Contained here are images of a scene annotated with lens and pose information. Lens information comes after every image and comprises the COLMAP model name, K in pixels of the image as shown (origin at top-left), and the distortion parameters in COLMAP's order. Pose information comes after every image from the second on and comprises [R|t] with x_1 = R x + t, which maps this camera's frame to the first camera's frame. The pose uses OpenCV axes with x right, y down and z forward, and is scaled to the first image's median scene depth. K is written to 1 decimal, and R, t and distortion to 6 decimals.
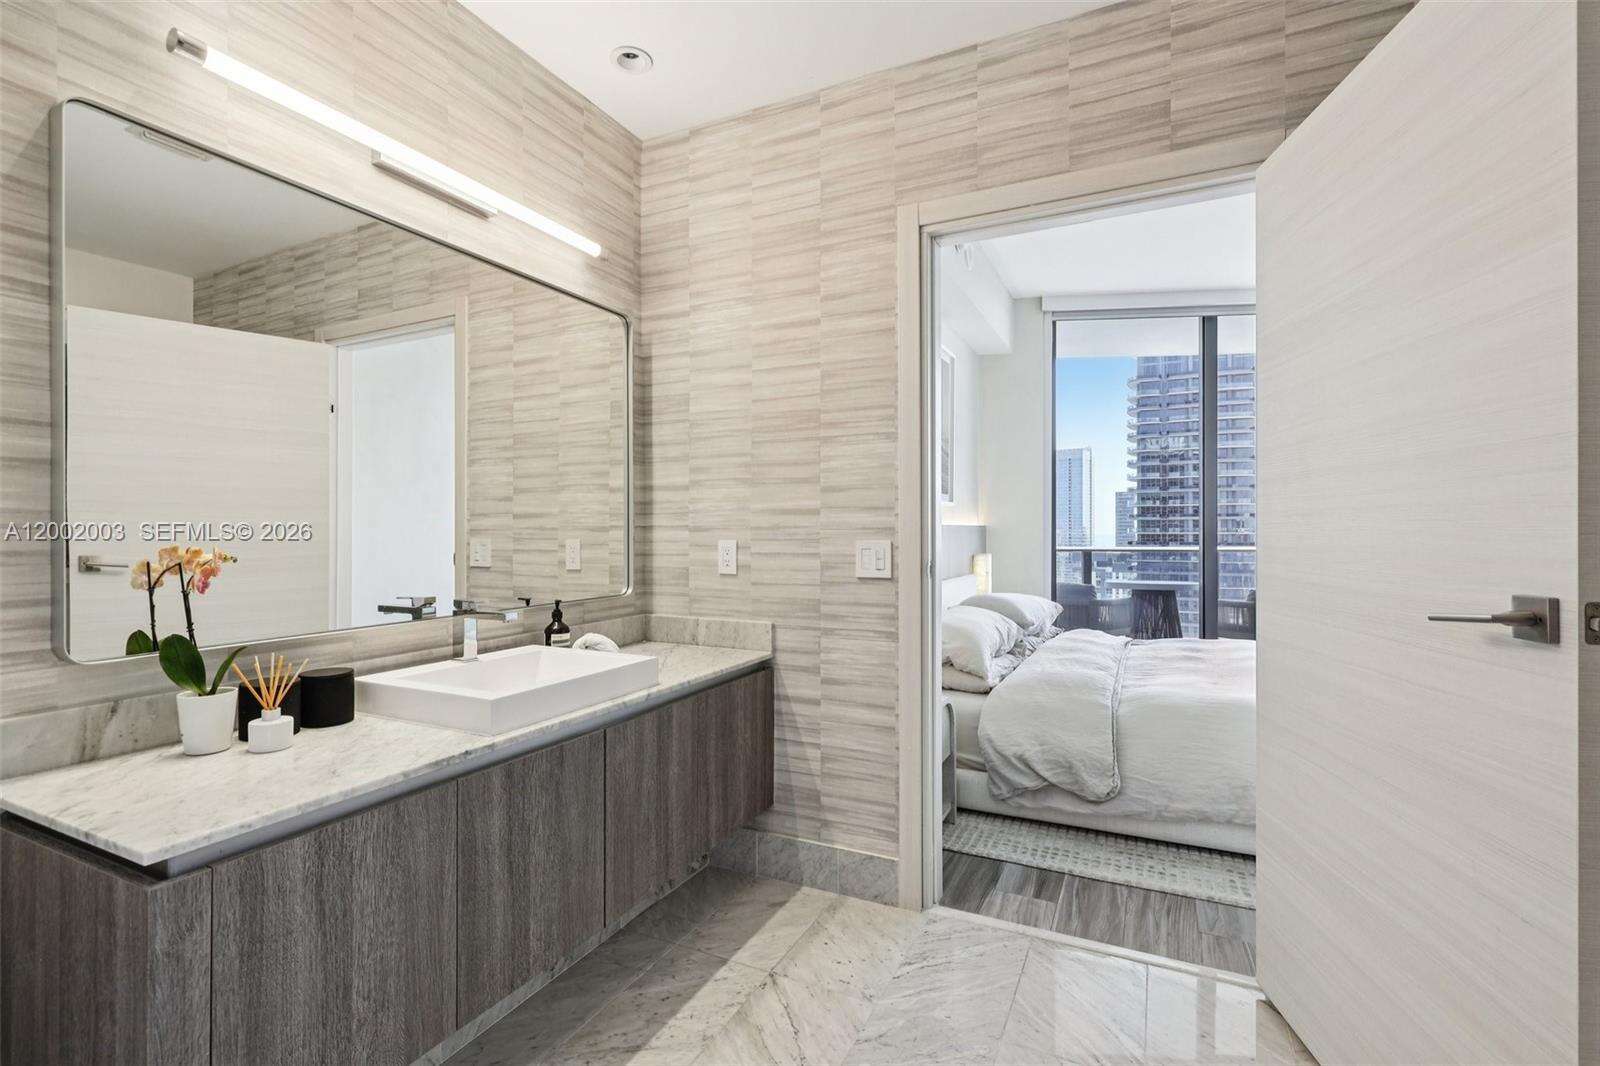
lens RADIAL K [[726.0, 0, 795.1], [0, 726.0, 529.2], [0, 0, 1]] dist [-0.004308, -0.000146]
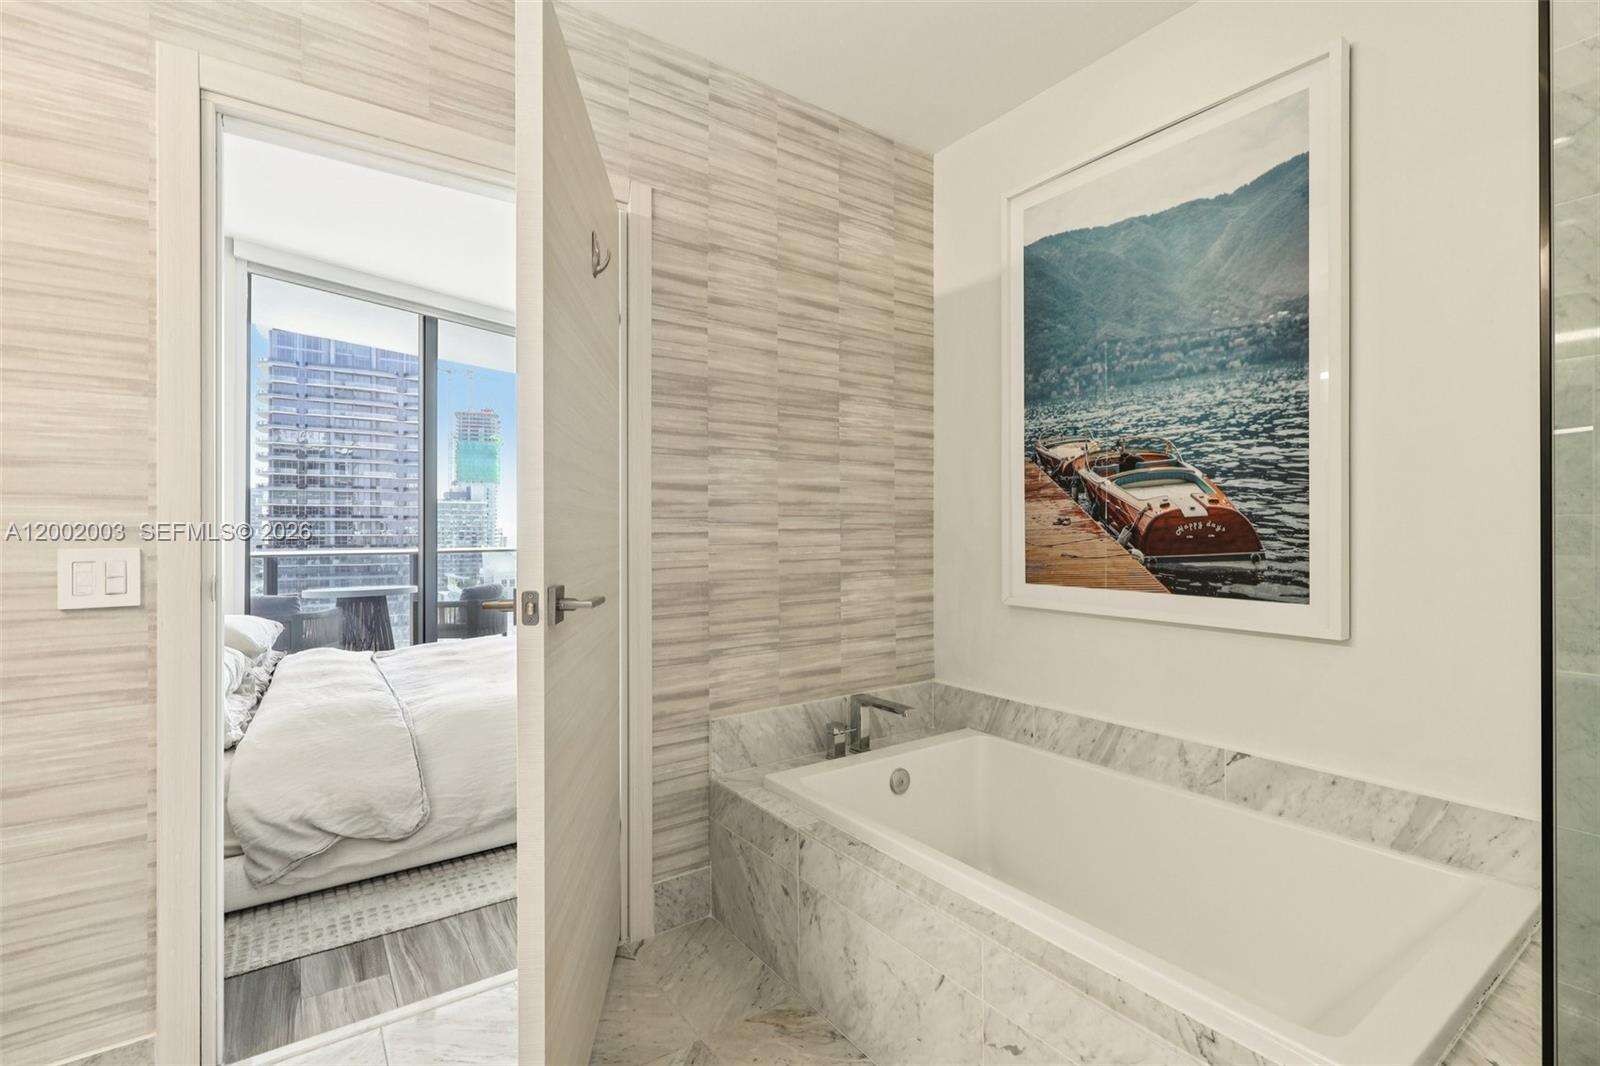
lens RADIAL K [[732.1, 0, 805.3], [0, 732.1, 528.9], [0, 0, 1]] dist [-0.000905, 0.000655]
pose [[0.472752, 0.003895, 0.881187, -0.132568], [-0.001347, 0.999992, -0.003698, 0.000335], [-0.881194, 0.000561, 0.472754, 0.136404]]
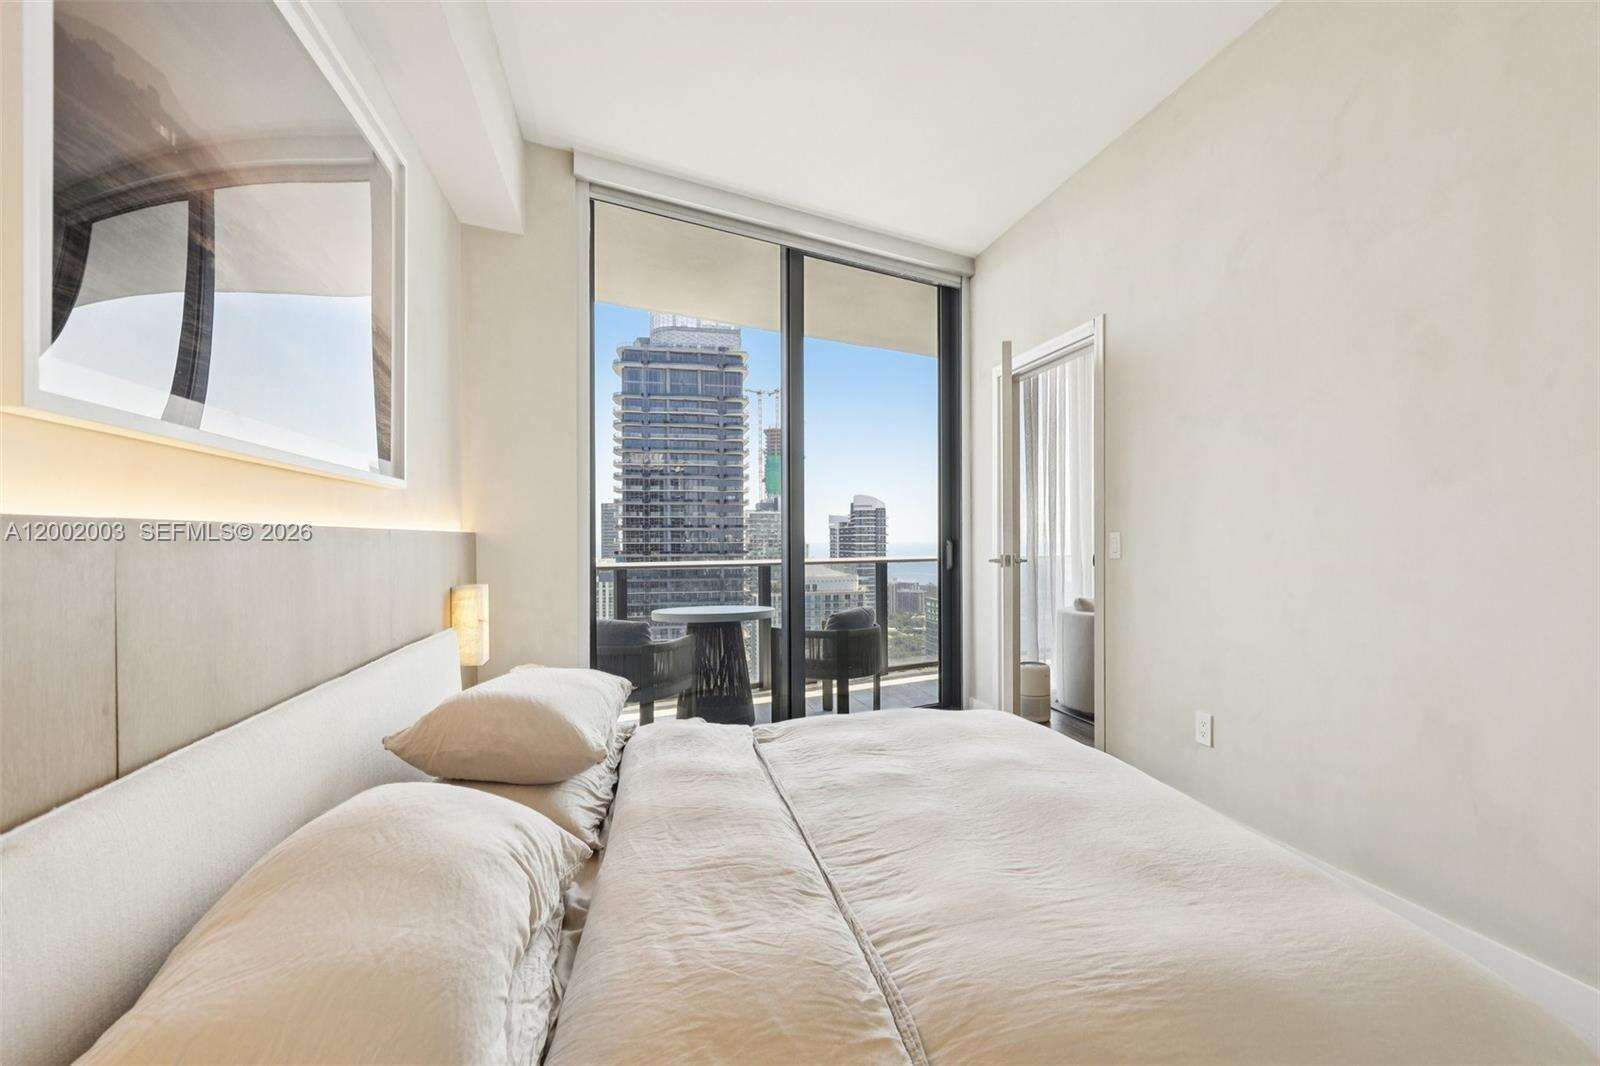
lens RADIAL K [[732.1, 0, 811.2], [0, 732.1, 543.8], [0, 0, 1]] dist [-0.000905, 0.000655]
pose [[0.766716, -0.006333, 0.641955, 0.195859], [0.002601, 0.999974, 0.006758, -0.000309], [-0.641981, -0.003512, 0.766712, 0.798251]]
